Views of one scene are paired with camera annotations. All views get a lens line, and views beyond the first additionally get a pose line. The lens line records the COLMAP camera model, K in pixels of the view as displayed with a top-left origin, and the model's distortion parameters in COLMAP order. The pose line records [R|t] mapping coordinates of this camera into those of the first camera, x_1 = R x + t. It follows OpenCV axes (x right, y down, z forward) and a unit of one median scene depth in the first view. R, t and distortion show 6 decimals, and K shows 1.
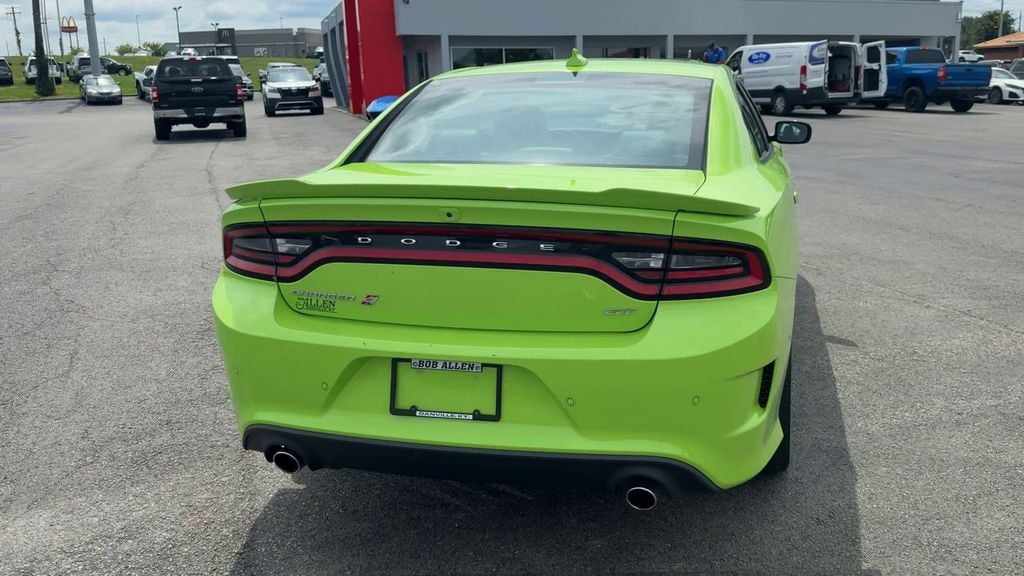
lens RADIAL K [[894.0, 0, 561.5], [0, 894.0, 273.2], [0, 0, 1]] dist [0.061414, -0.092882]
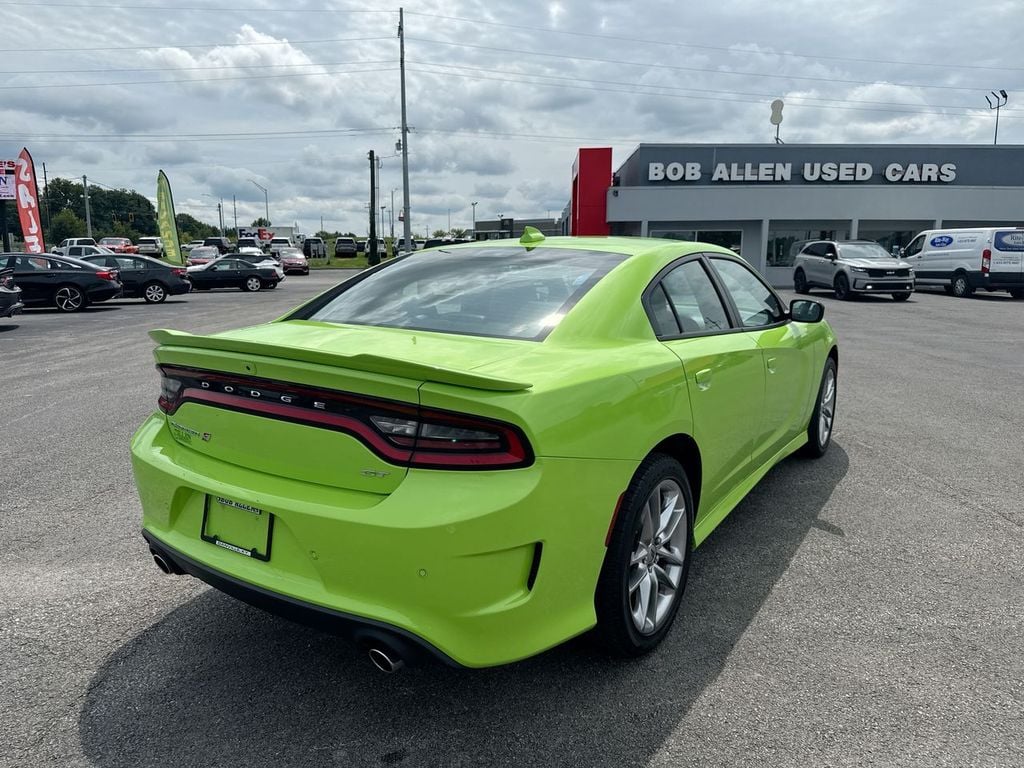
lens RADIAL K [[730.3, 0, 509.5], [0, 730.3, 379.1], [0, 0, 1]] dist [0.034781, -0.049403]
pose [[0.935114, 0.077508, -0.345766, 0.372642], [-0.093503, 0.995173, -0.029797, -0.041557], [0.341787, 0.060194, 0.937848, 0.192530]]
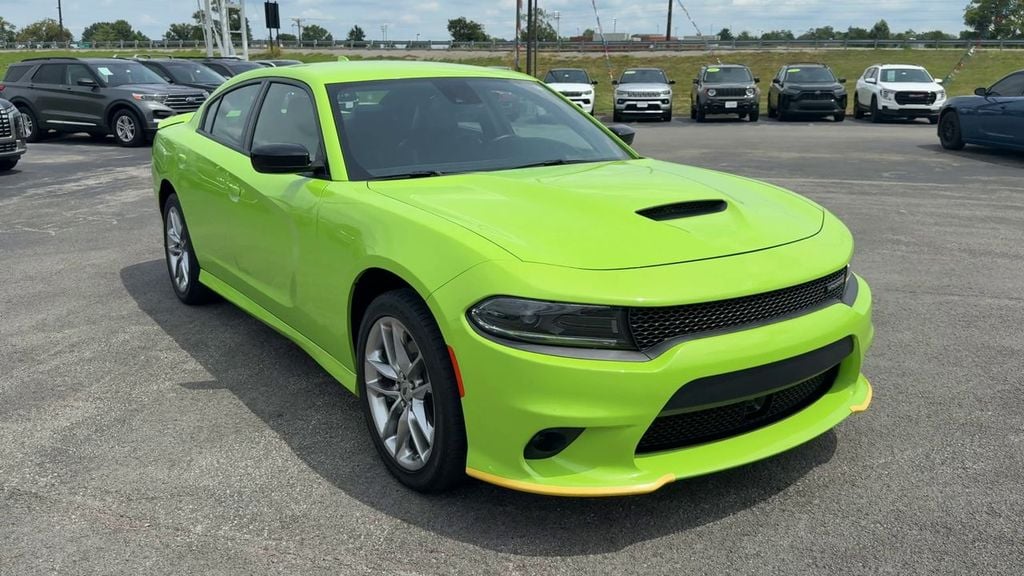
lens RADIAL K [[865.6, 0, 521.3], [0, 865.6, 270.6], [0, 0, 1]] dist [0.061739, -0.098904]
pose [[-0.683309, 0.182698, -0.706902, 1.037956], [-0.146058, 0.914413, 0.377512, -0.607579], [0.715371, 0.361206, -0.598142, 2.599907]]
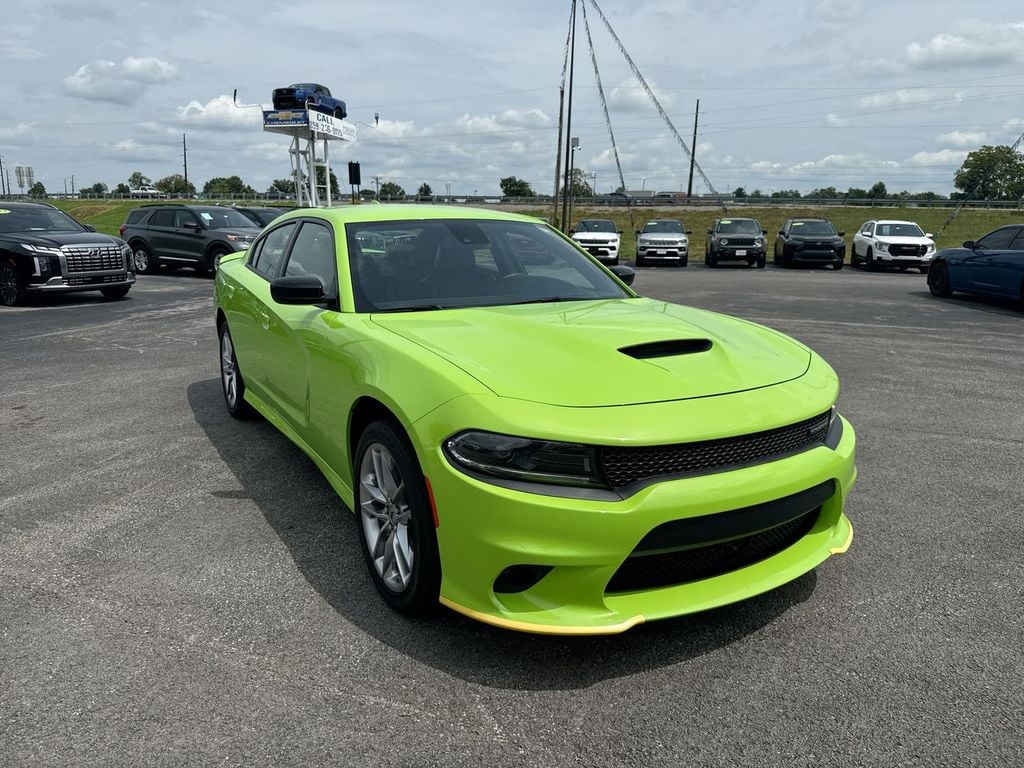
lens RADIAL K [[730.3, 0, 504.1], [0, 730.3, 390.5], [0, 0, 1]] dist [0.034781, -0.049403]
pose [[-0.738767, 0.161150, -0.654411, 0.903416], [-0.145491, 0.909964, 0.388326, -0.582271], [0.658069, 0.382094, -0.648806, 2.559773]]
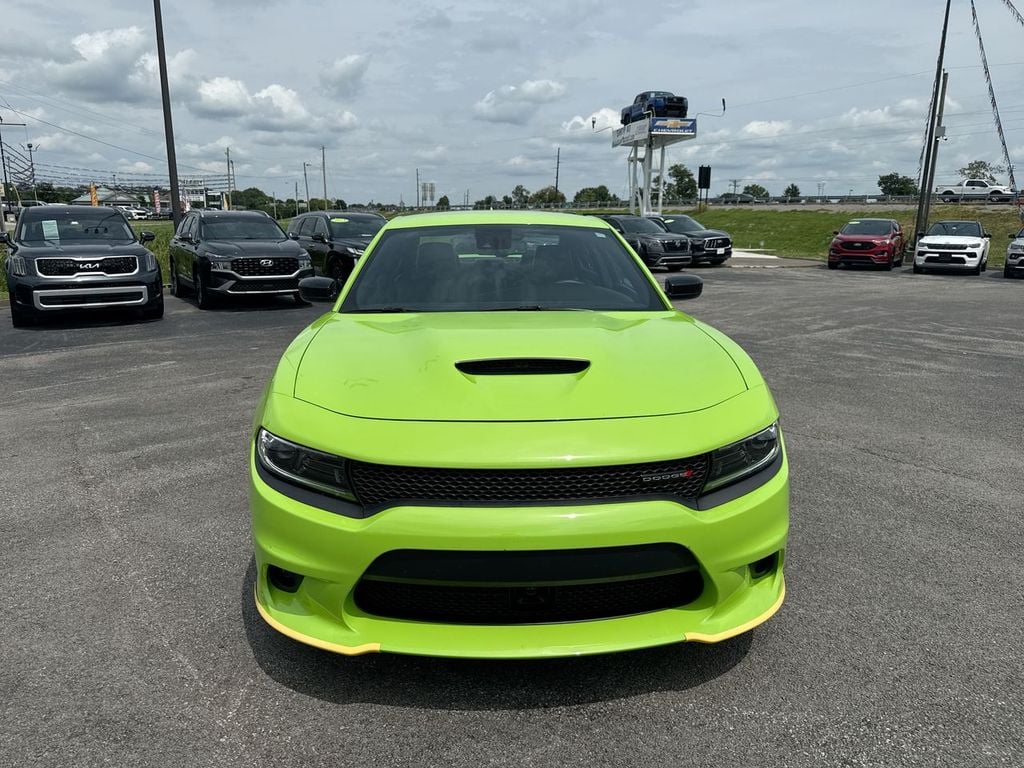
lens RADIAL K [[730.3, 0, 509.4], [0, 730.3, 392.5], [0, 0, 1]] dist [0.034781, -0.049403]
pose [[-0.965997, 0.074353, -0.247632, 0.410219], [-0.040540, 0.902356, 0.429081, -0.626273], [0.255355, 0.424530, -0.868659, 2.782617]]
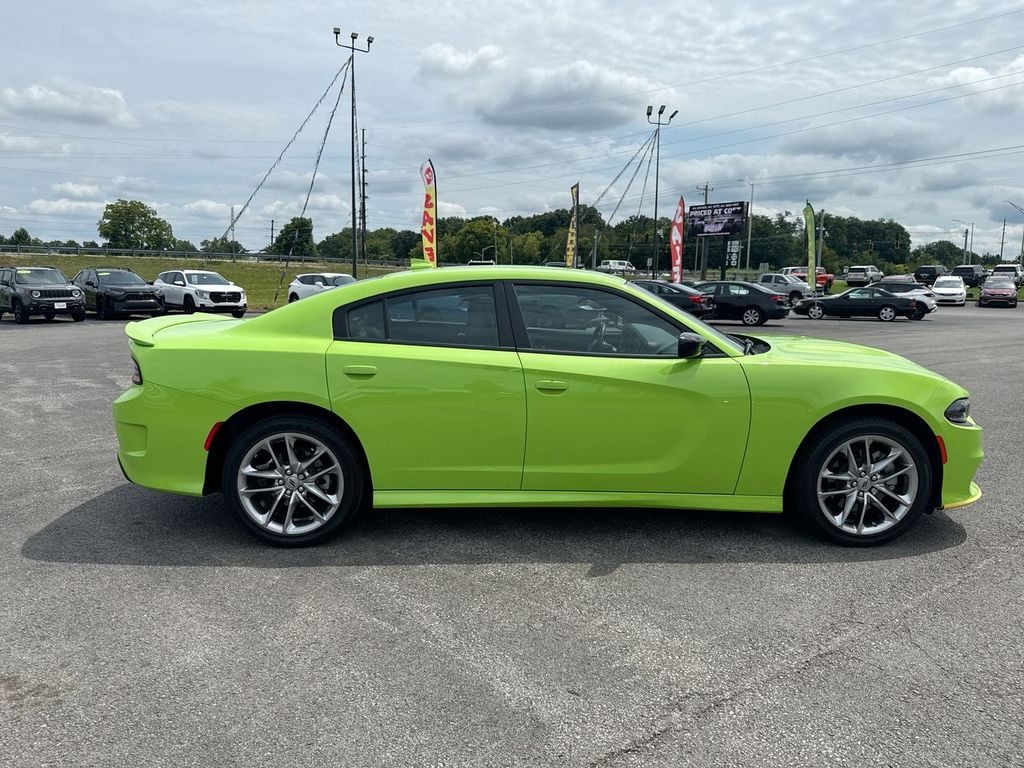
lens RADIAL K [[730.3, 0, 510.1], [0, 730.3, 382.1], [0, 0, 1]] dist [0.034781, -0.049403]
pose [[0.243685, 0.157082, -0.957049, 1.485714], [-0.225643, 0.968900, 0.101574, -0.253107], [0.943241, 0.191200, 0.271551, 1.025566]]
